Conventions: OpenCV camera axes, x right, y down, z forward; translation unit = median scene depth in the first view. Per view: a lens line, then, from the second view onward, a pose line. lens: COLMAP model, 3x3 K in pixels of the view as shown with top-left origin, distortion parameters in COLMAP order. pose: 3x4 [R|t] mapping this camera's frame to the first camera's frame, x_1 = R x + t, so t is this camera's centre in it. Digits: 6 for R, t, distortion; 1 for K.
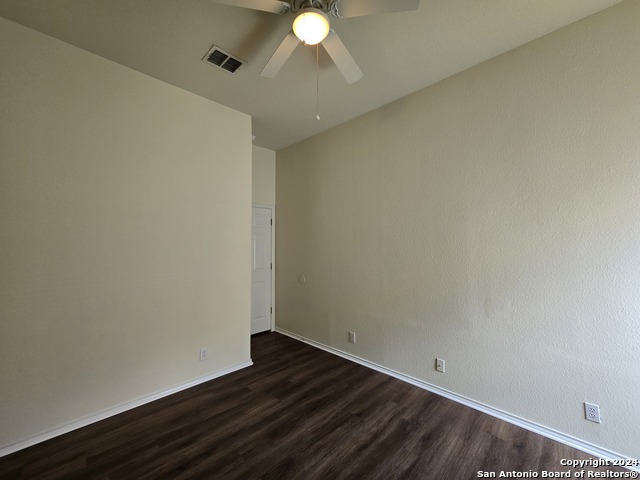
lens RADIAL K [[263.2, 0, 325.6], [0, 263.2, 238.1], [0, 0, 1]] dist [0.000619, 0.000312]
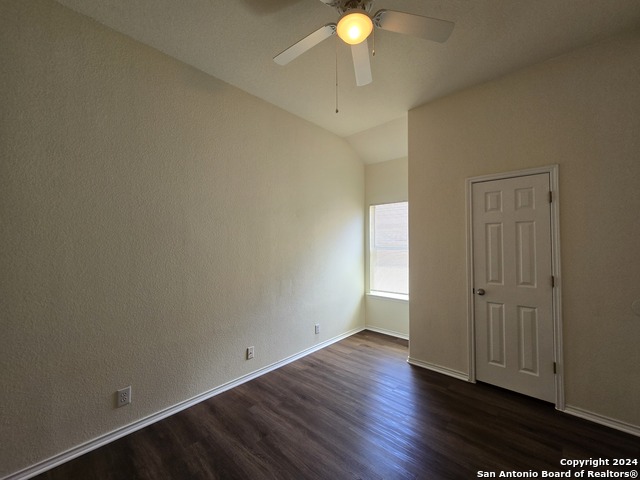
lens RADIAL K [[263.2, 0, 325.6], [0, 263.2, 238.1], [0, 0, 1]] dist [0.000619, 0.000312]
pose [[-0.030667, 0.023296, 0.999258, -0.748184], [-0.008503, 0.999686, -0.023567, 0.035683], [-0.999493, -0.009219, -0.030459, 0.803272]]
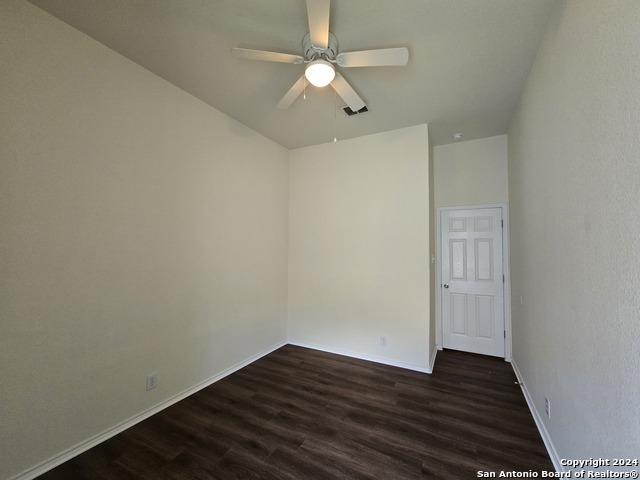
lens RADIAL K [[263.2, 0, 325.6], [0, 263.2, 238.1], [0, 0, 1]] dist [0.000619, 0.000312]
pose [[0.288754, -0.031631, -0.956881, 0.785309], [0.014265, 0.999485, -0.028735, -0.002635], [0.957297, -0.005352, 0.289057, 0.480938]]
